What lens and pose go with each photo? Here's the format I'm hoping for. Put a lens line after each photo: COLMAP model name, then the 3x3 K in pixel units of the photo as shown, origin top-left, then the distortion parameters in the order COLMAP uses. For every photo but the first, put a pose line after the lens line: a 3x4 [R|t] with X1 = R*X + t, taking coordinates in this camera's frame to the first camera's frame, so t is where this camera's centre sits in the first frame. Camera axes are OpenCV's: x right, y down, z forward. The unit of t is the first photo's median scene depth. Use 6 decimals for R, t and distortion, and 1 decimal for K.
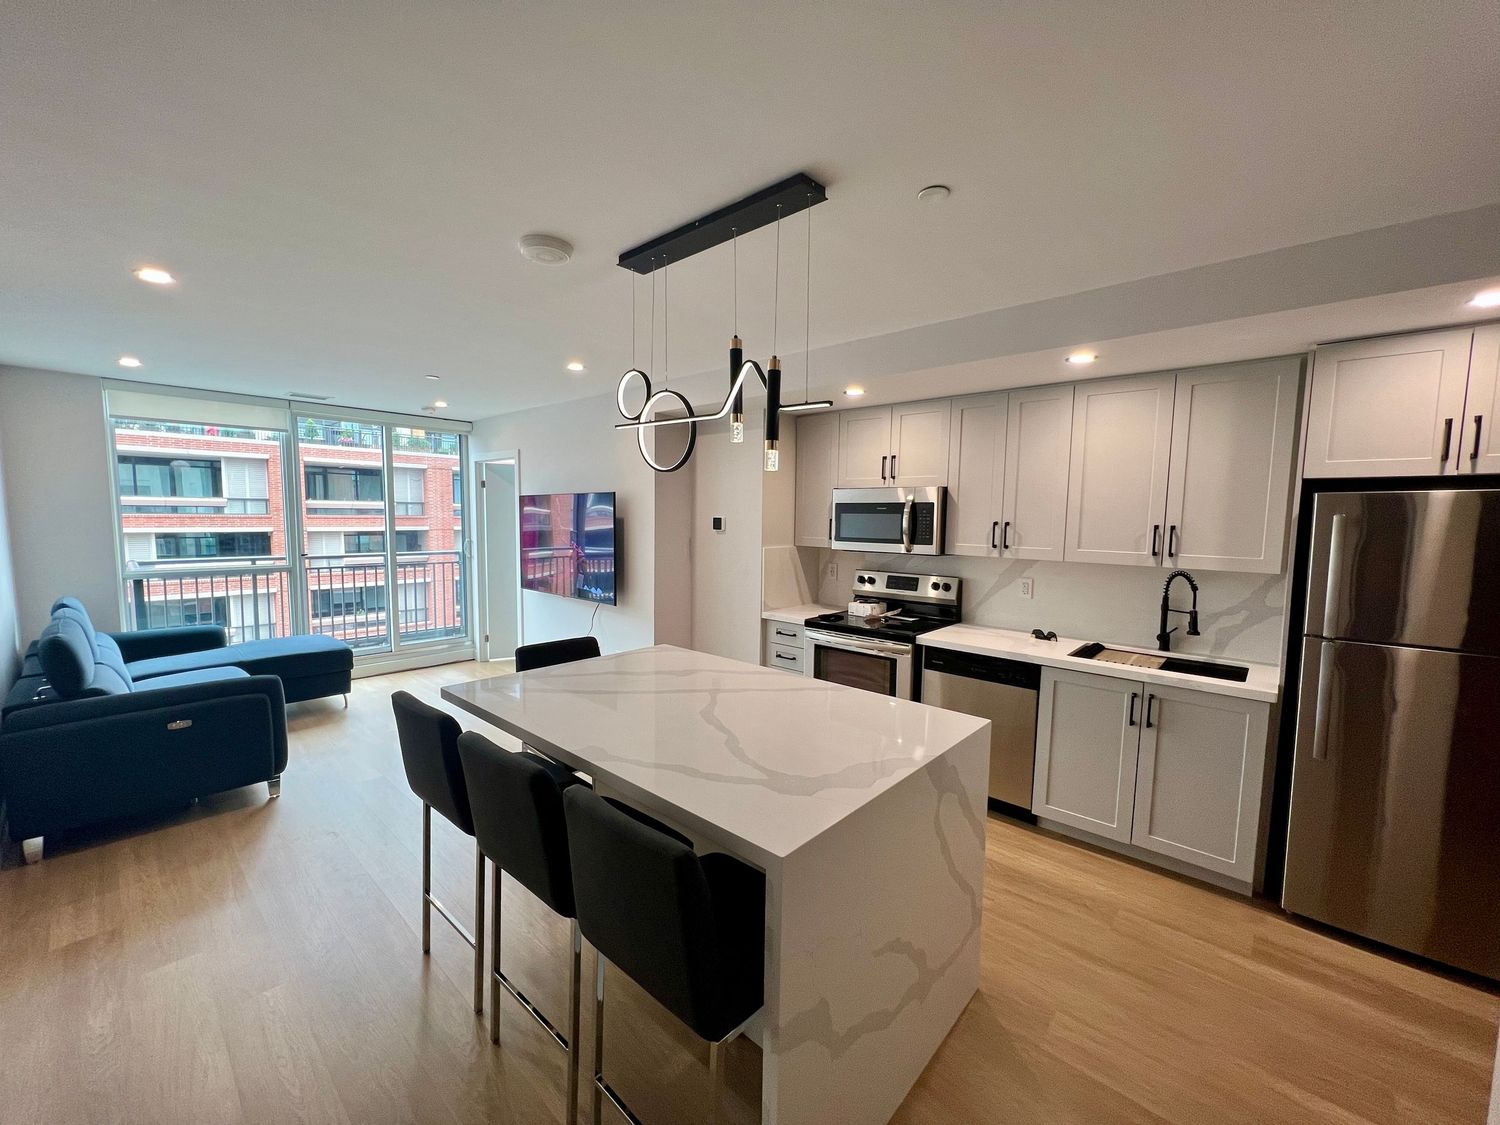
lens RADIAL K [[601.2, 0, 750.0], [0, 601.2, 562.5], [0, 0, 1]] dist [-0.001816, -0.000090]
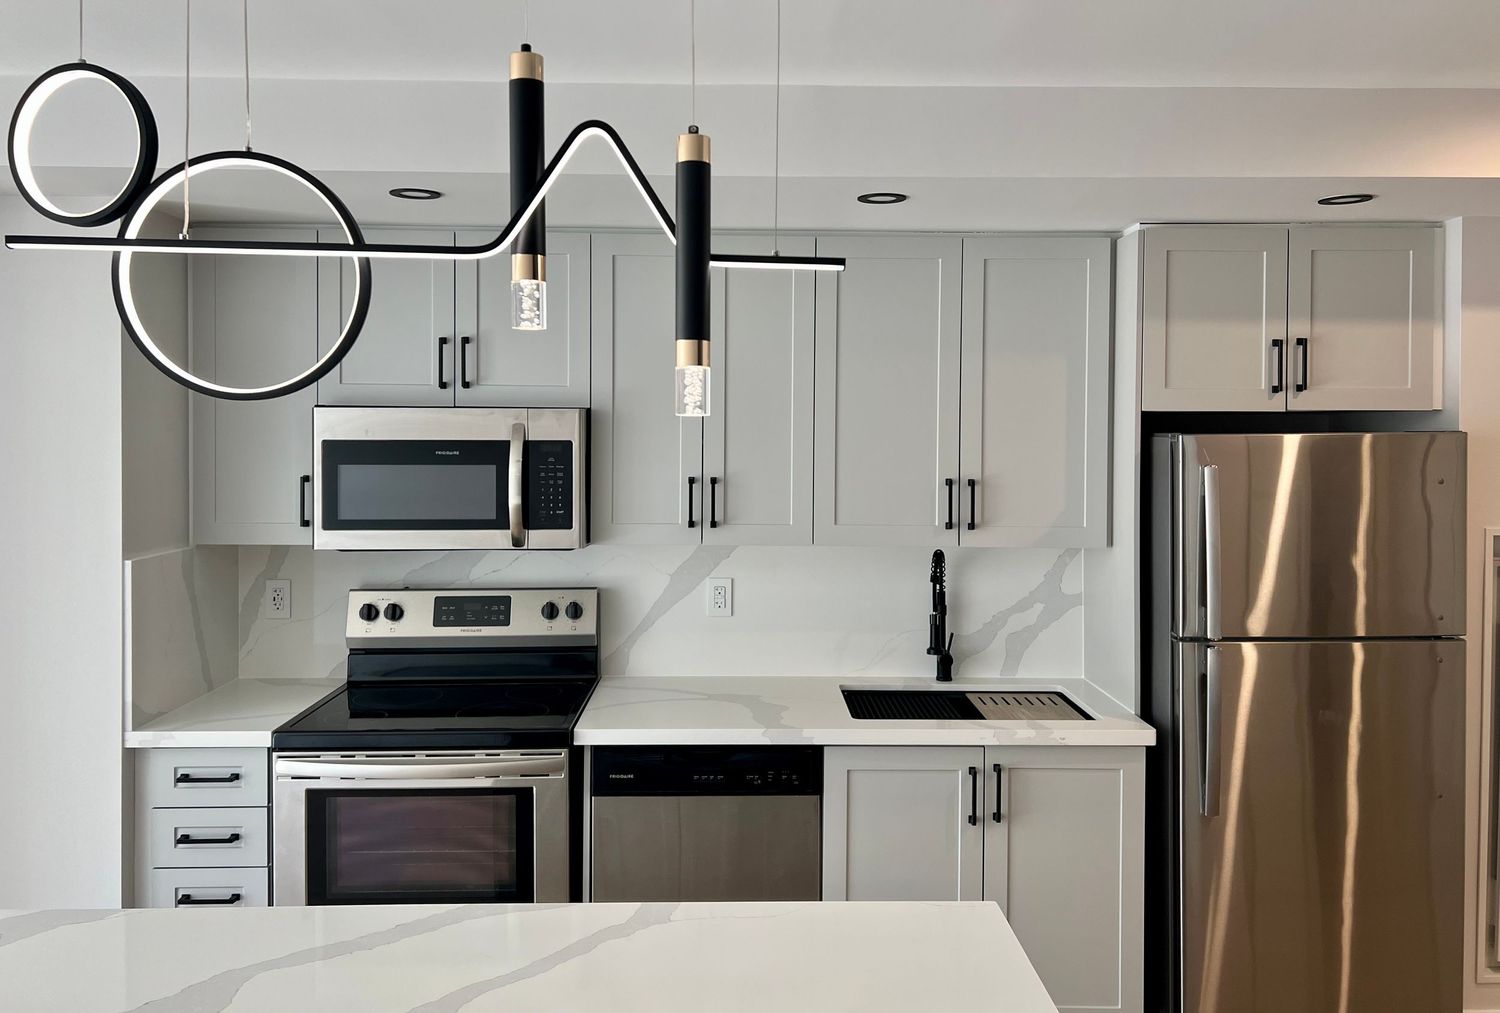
lens RADIAL K [[1175.1, 0, 747.2], [0, 1175.1, 439.9], [0, 0, 1]] dist [0.027380, -0.005422]
pose [[0.725617, -0.017150, 0.687885, -0.243721], [0.059549, 0.997504, -0.037946, -0.057155], [-0.685518, 0.068497, 0.724827, 0.225867]]
